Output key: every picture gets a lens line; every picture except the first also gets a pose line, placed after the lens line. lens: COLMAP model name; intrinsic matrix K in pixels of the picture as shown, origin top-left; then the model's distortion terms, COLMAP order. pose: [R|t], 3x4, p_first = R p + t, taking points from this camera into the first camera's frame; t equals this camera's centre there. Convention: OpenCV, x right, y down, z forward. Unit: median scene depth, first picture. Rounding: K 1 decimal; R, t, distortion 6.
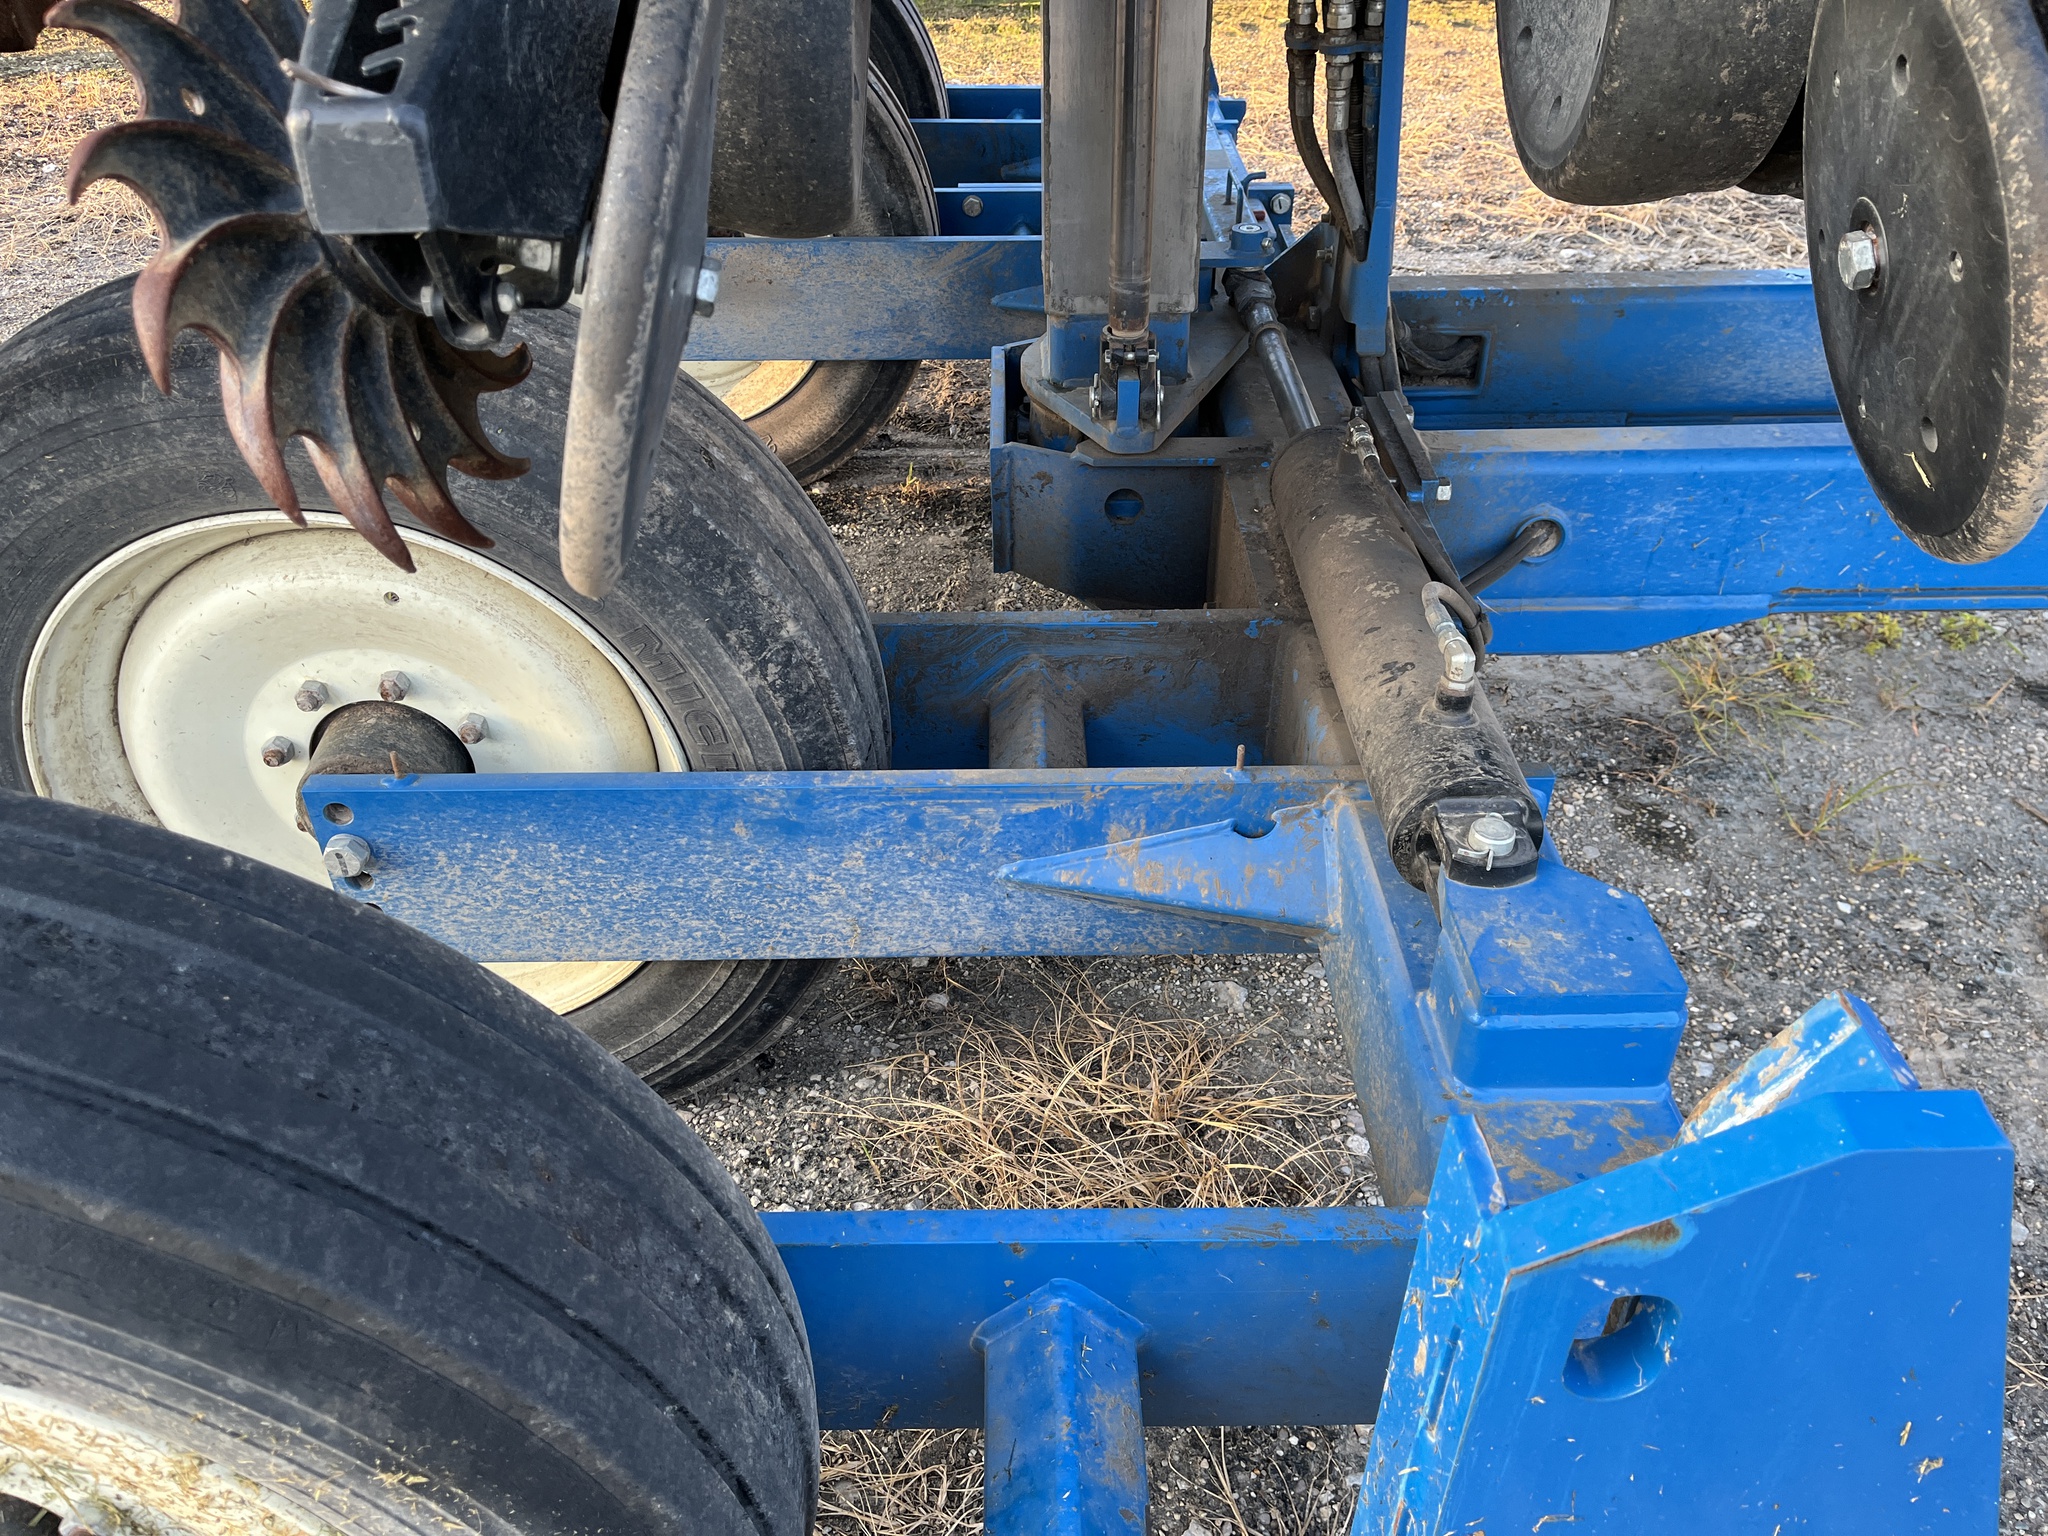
lens RADIAL K [[1578.5, 0, 1031.2], [0, 1578.5, 766.0], [0, 0, 1]] dist [0.070494, -0.115940]
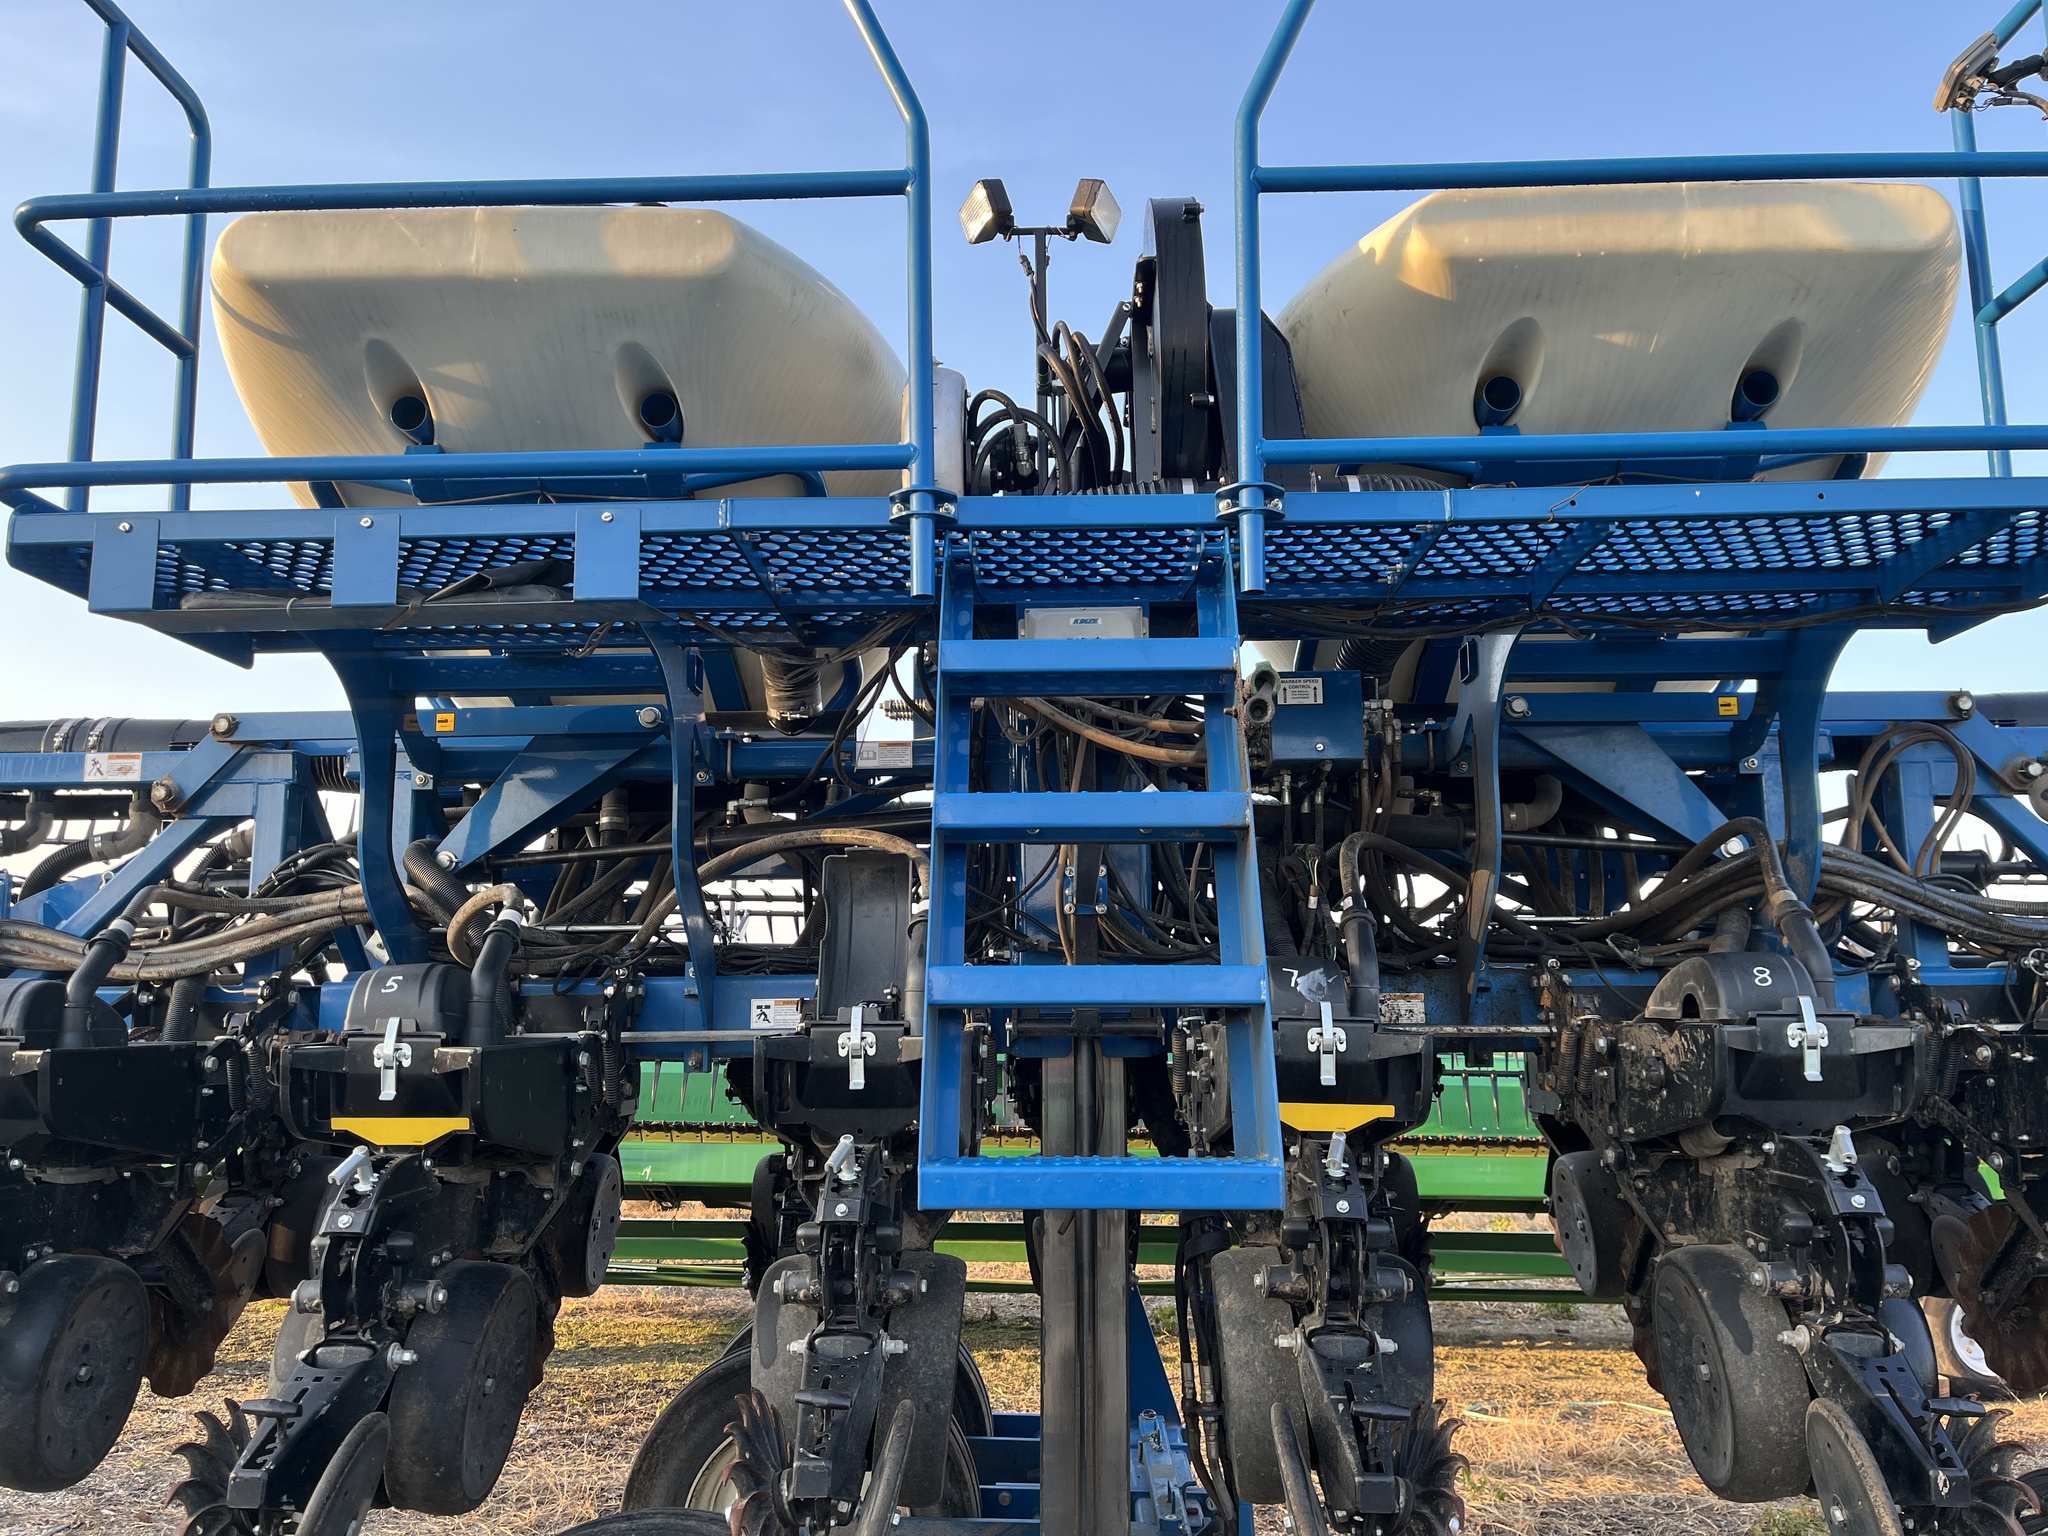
lens RADIAL K [[1578.5, 0, 1031.2], [0, 1578.5, 766.0], [0, 0, 1]] dist [0.070494, -0.115940]
pose [[0.999199, 0.009097, -0.038977, 0.055201], [-0.033719, 0.715976, -0.697310, 0.273716], [0.021563, 0.698065, 0.715710, -0.760941]]
